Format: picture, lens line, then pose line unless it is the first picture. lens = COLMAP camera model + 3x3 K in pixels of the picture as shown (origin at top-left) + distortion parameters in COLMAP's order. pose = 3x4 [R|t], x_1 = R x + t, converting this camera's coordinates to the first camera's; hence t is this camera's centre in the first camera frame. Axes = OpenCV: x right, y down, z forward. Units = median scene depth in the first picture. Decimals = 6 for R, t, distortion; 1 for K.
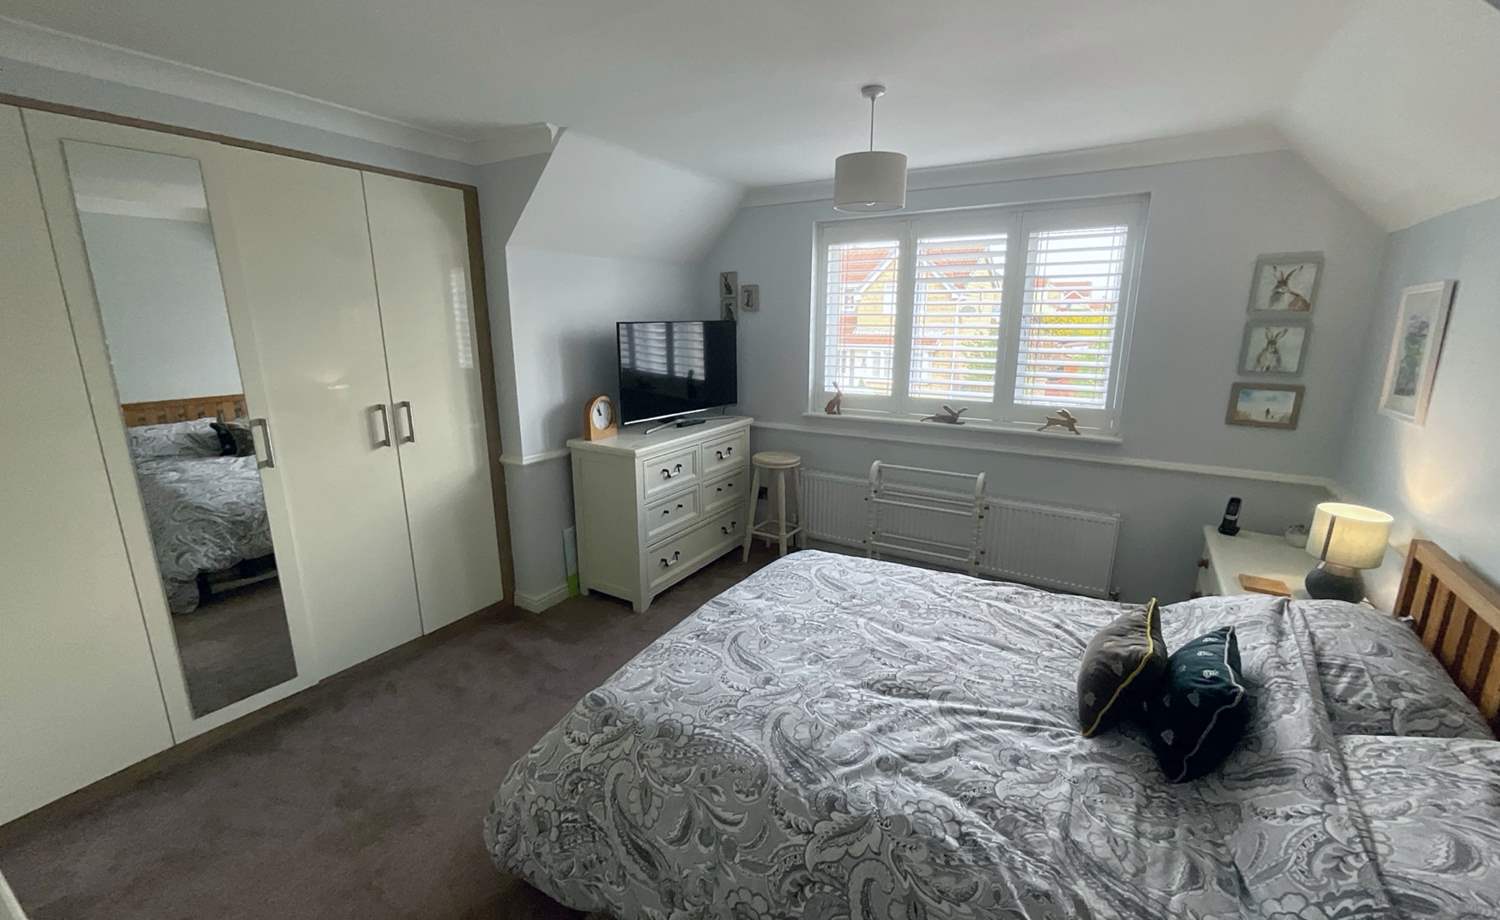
lens RADIAL K [[609.9, 0, 748.9], [0, 609.9, 459.7], [0, 0, 1]] dist [-0.008095, 0.007260]
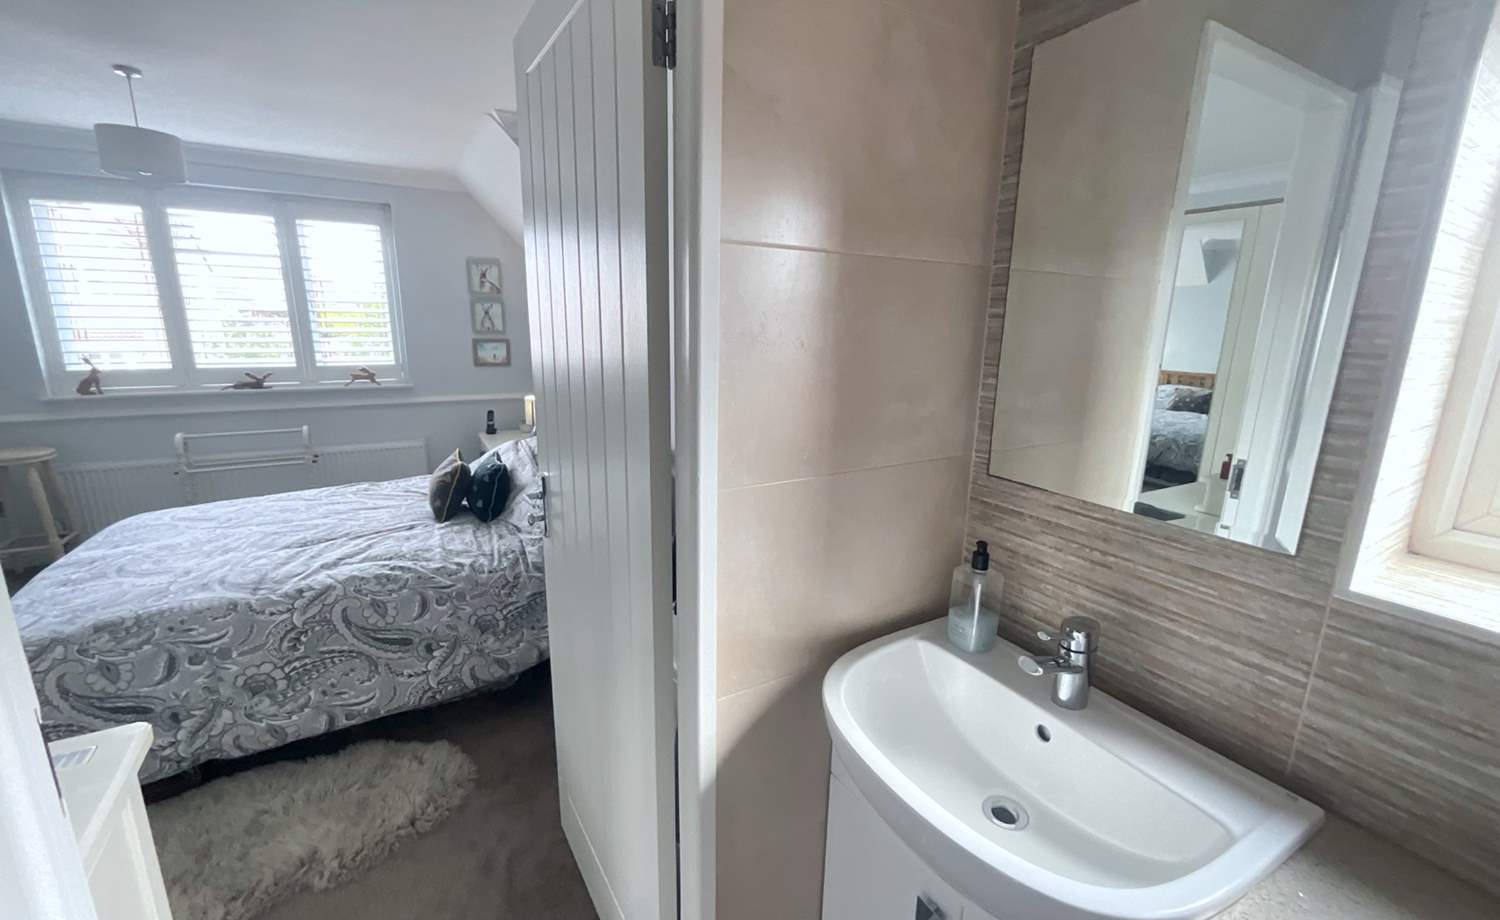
lens RADIAL K [[609.9, 0, 748.9], [0, 609.9, 459.7], [0, 0, 1]] dist [-0.008095, 0.007260]
pose [[0.471185, -0.188199, 0.861722, -0.353513], [0.183986, 0.976452, 0.112653, 0.171124], [-0.862632, 0.105464, 0.494716, -0.454874]]
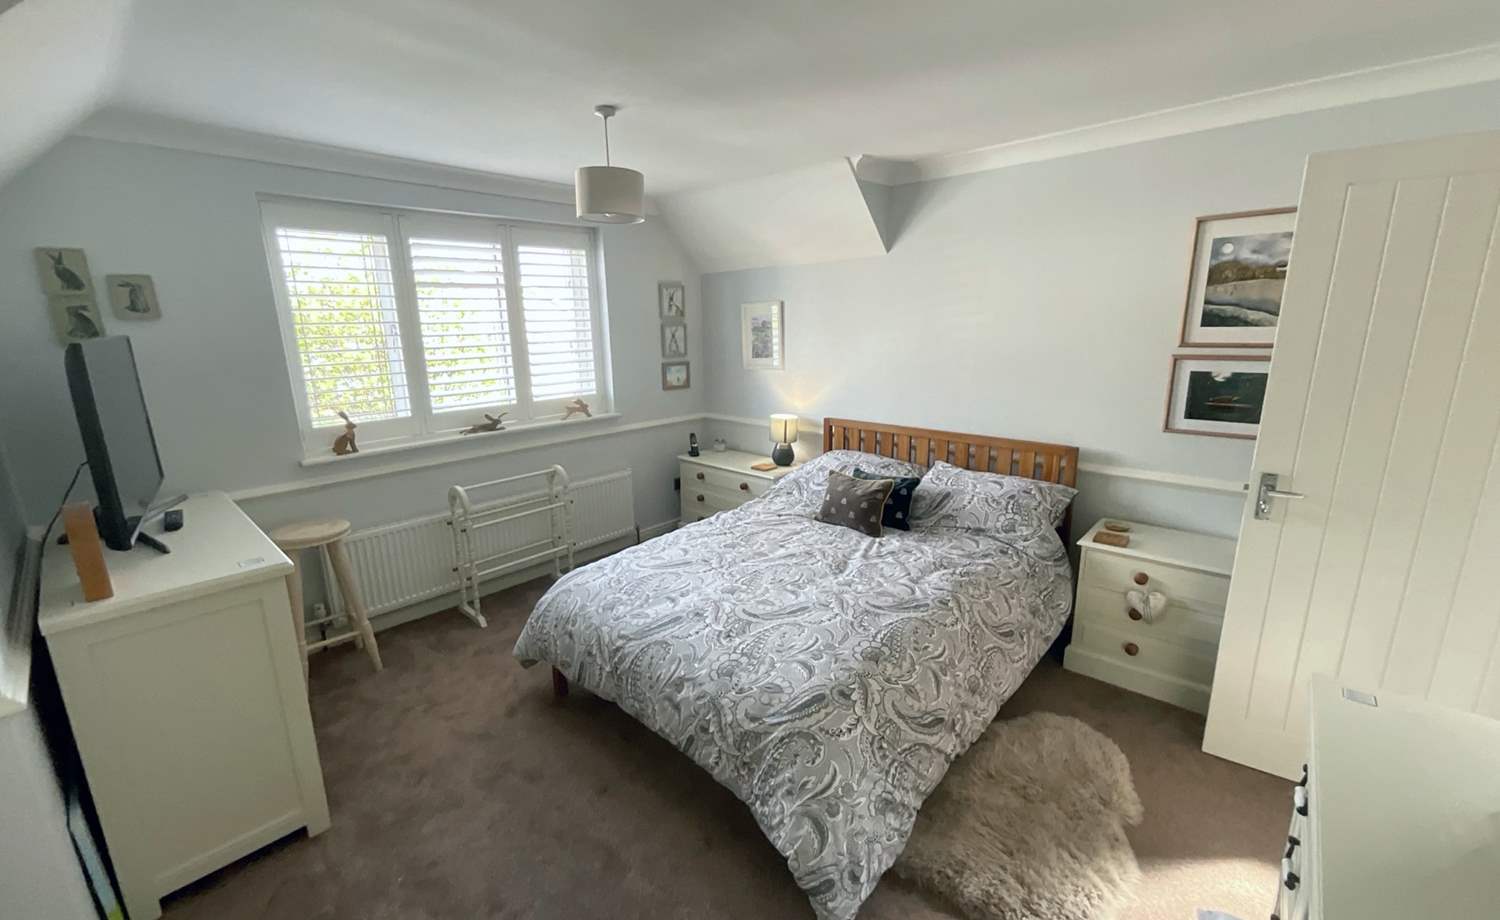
lens RADIAL K [[609.9, 0, 748.9], [0, 609.9, 459.7], [0, 0, 1]] dist [-0.008095, 0.007260]
pose [[0.192033, -0.225284, 0.955181, -0.912694], [0.239721, 0.954580, 0.176948, -0.150300], [-0.951660, 0.194997, 0.237316, 0.630202]]
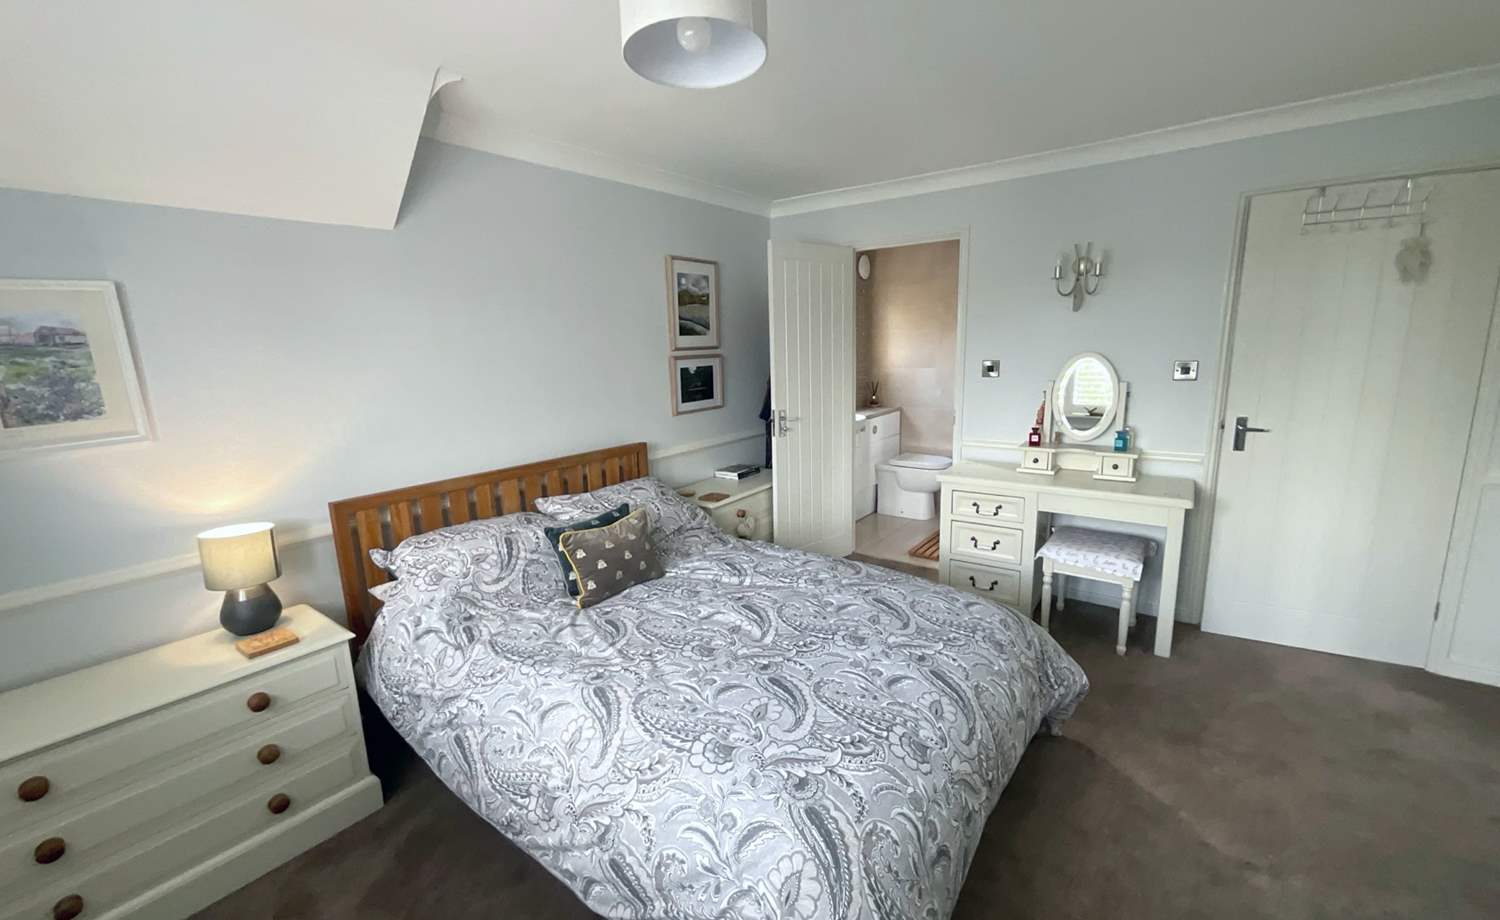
lens RADIAL K [[609.9, 0, 748.9], [0, 609.9, 459.7], [0, 0, 1]] dist [-0.008095, 0.007260]
pose [[-0.994879, 0.010028, 0.100570, 0.115904], [0.050474, 0.911394, 0.408427, -0.335872], [-0.087563, 0.411412, -0.907234, 1.646368]]
